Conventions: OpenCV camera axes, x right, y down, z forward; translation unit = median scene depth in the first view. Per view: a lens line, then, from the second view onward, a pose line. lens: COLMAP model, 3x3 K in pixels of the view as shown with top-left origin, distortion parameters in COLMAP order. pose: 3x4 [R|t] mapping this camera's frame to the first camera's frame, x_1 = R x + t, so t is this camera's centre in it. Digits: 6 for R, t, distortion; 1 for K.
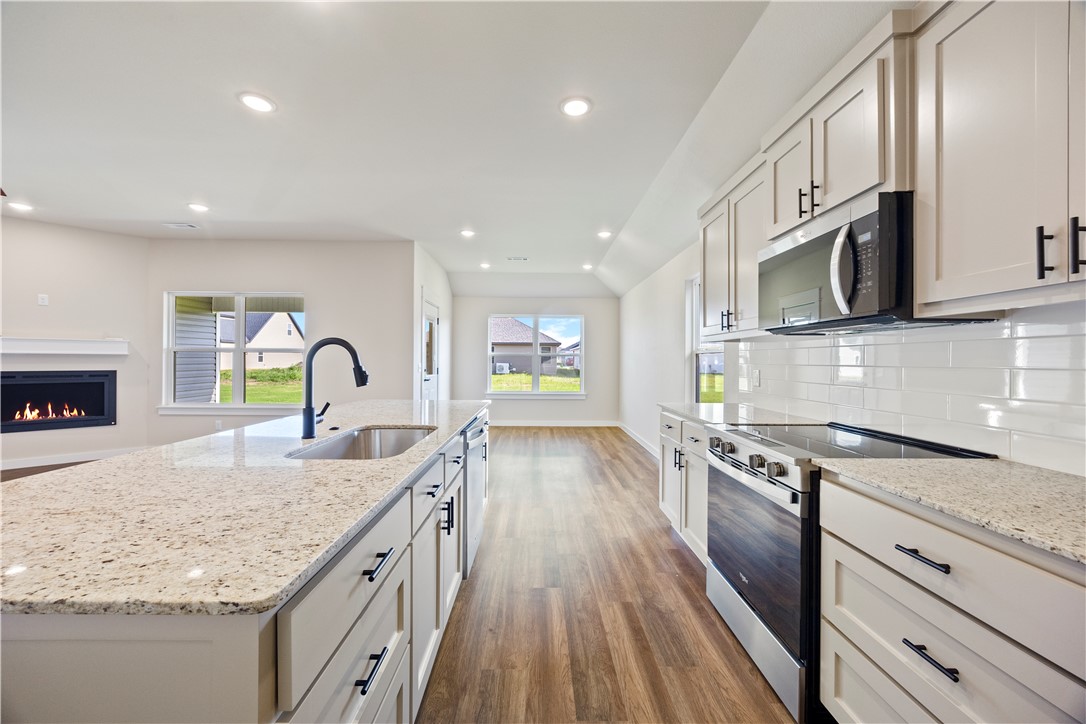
lens RADIAL K [[410.0, 0, 538.1], [0, 410.0, 360.0], [0, 0, 1]] dist [-0.003099, 0.000055]
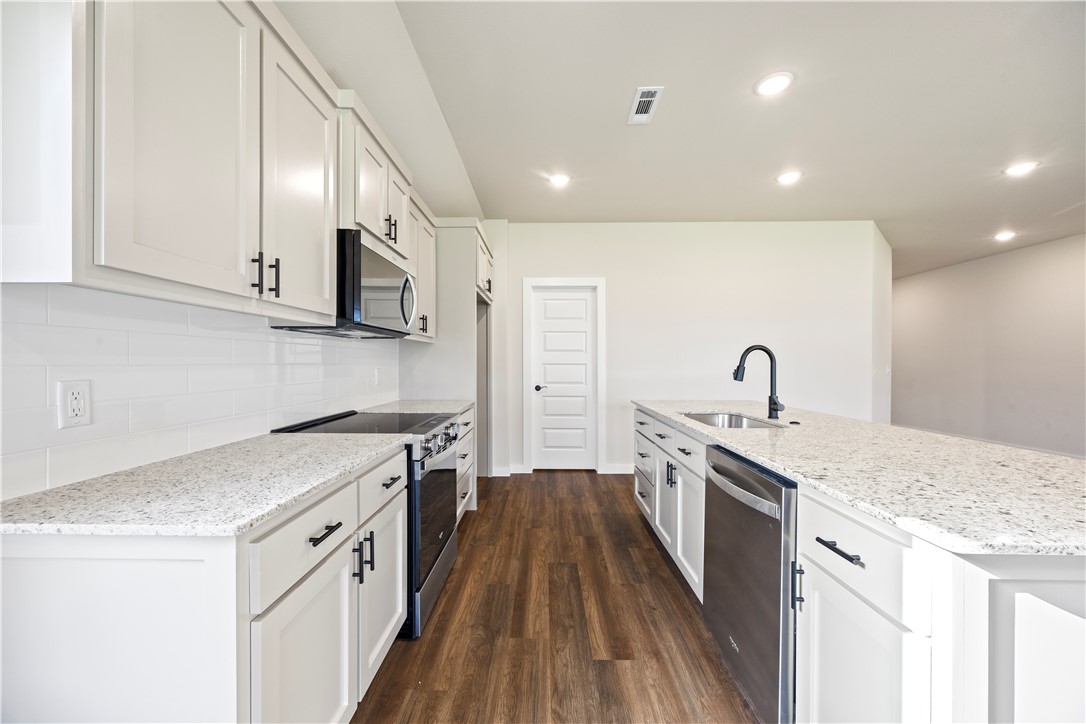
lens RADIAL K [[410.0, 0, 538.4], [0, 410.0, 365.1], [0, 0, 1]] dist [-0.003099, 0.000055]
pose [[-0.999667, -0.008042, 0.024501, 0.077465], [-0.007920, 0.999956, 0.005075, 0.004194], [-0.024541, 0.004879, -0.999687, 0.949601]]
